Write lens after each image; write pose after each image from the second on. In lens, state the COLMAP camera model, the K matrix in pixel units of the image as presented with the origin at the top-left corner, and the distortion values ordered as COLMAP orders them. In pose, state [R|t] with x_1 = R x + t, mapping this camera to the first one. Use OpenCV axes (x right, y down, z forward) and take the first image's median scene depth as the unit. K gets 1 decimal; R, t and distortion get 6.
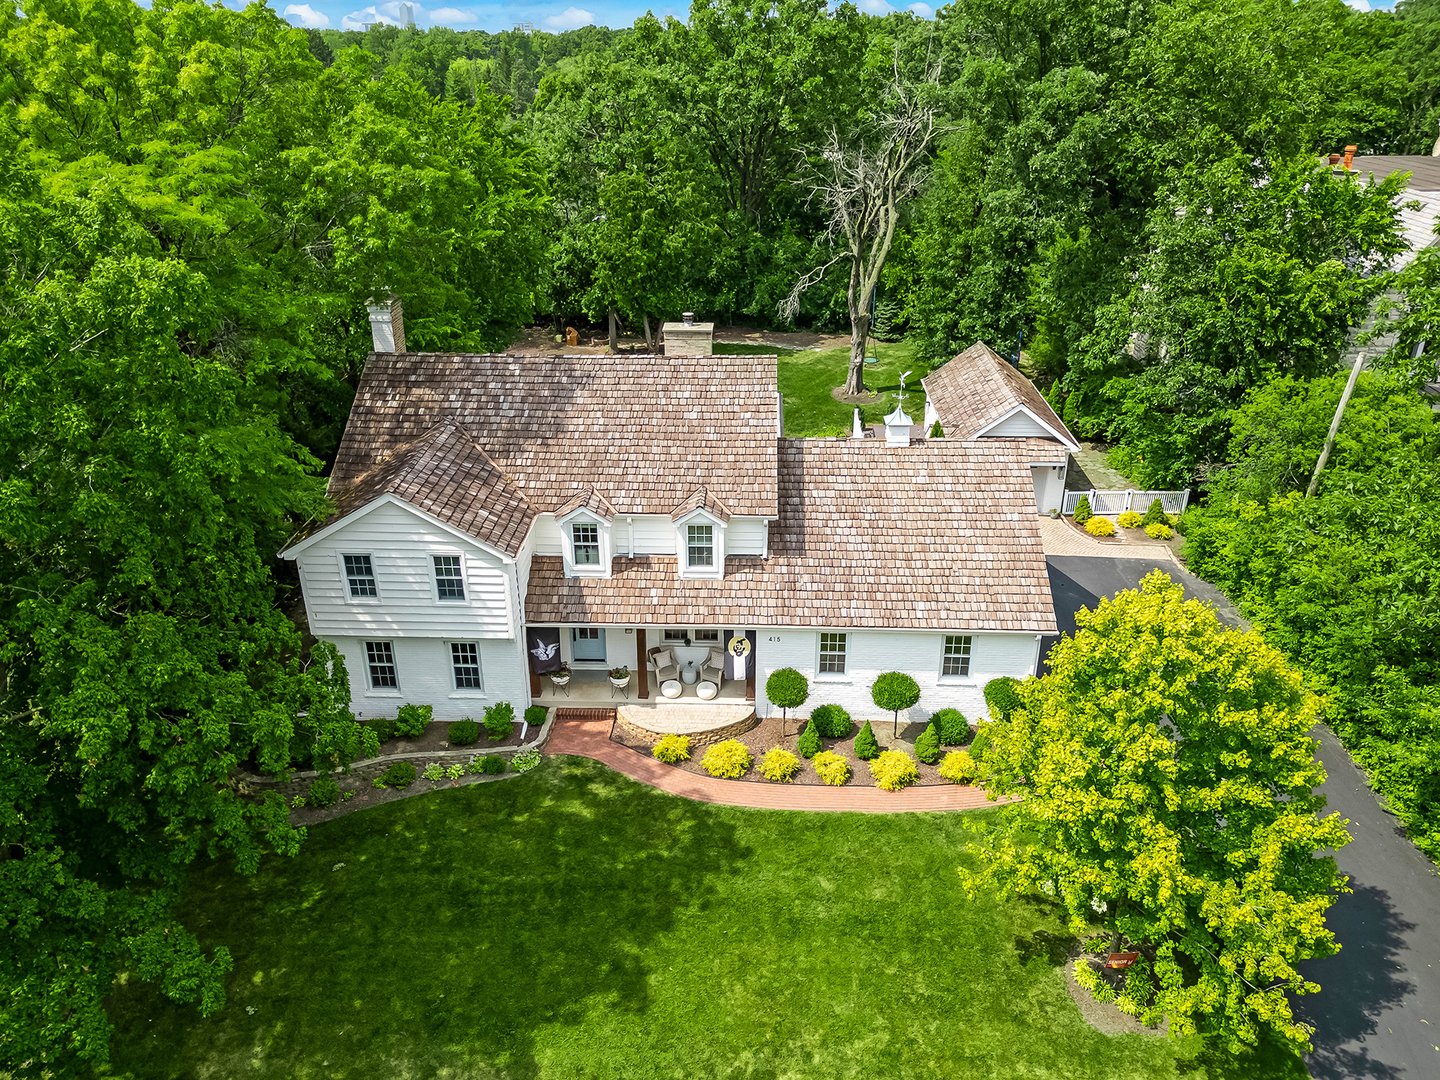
lens RADIAL K [[1073.1, 0, 724.4], [0, 1073.1, 539.5], [0, 0, 1]] dist [0.050108, -0.052195]
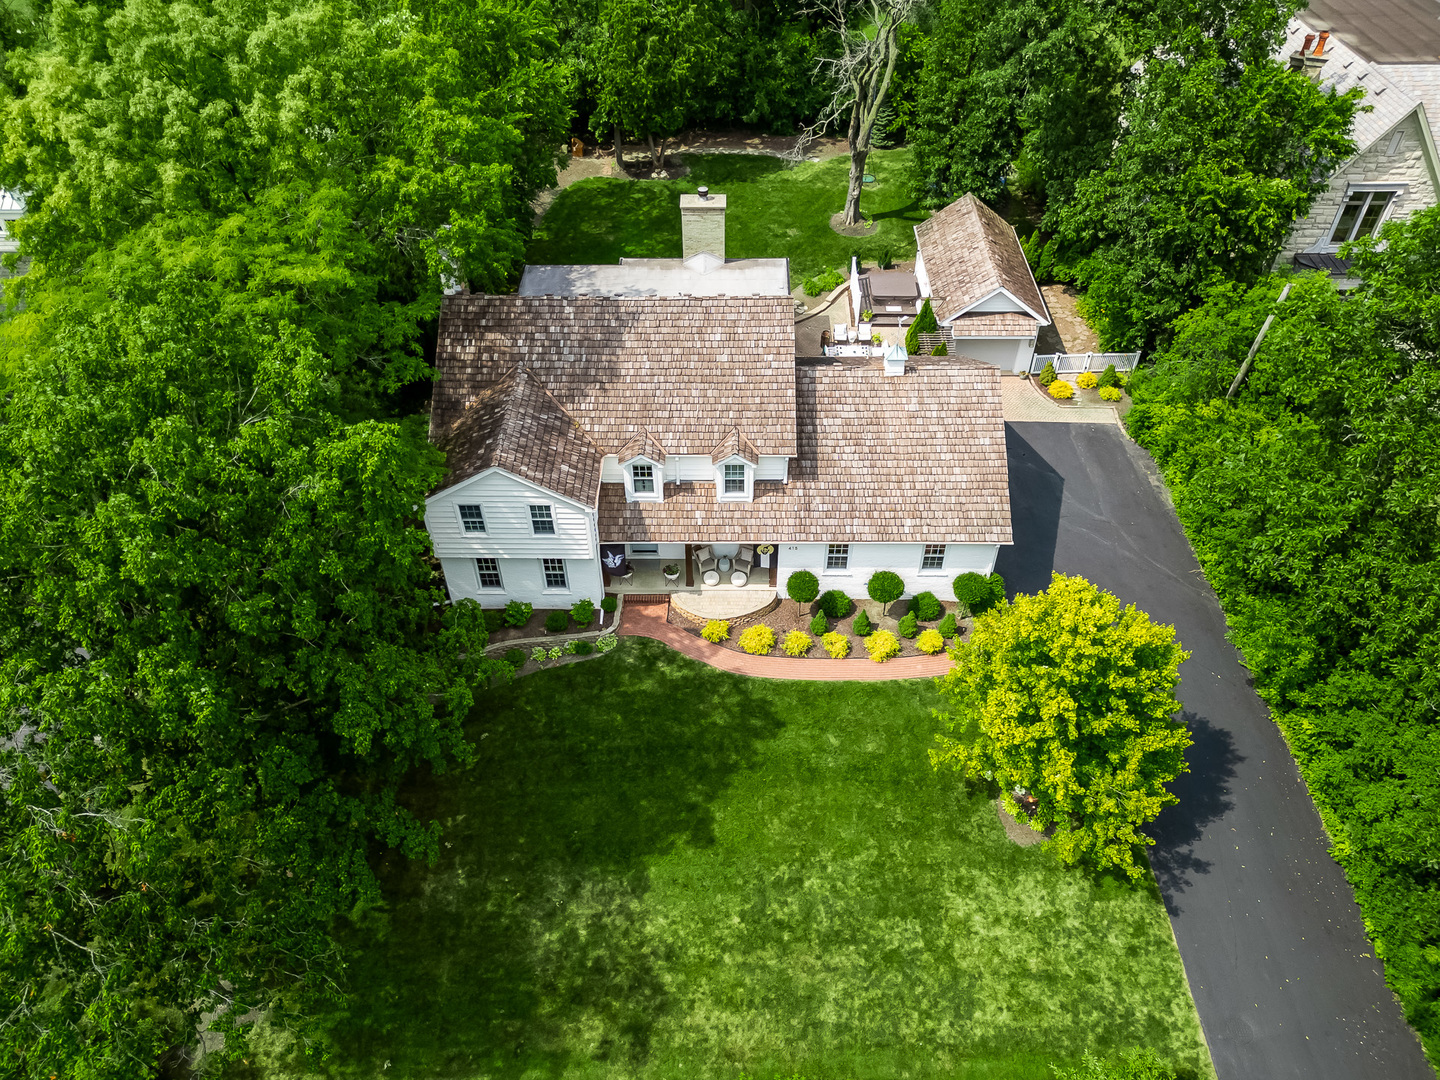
lens RADIAL K [[1073.1, 0, 722.2], [0, 1073.1, 533.9], [0, 0, 1]] dist [0.050108, -0.052195]
pose [[0.999613, -0.020470, 0.018861, -0.061776], [0.013530, 0.949517, 0.313423, -0.323365], [-0.024325, -0.313046, 0.949426, -0.209555]]
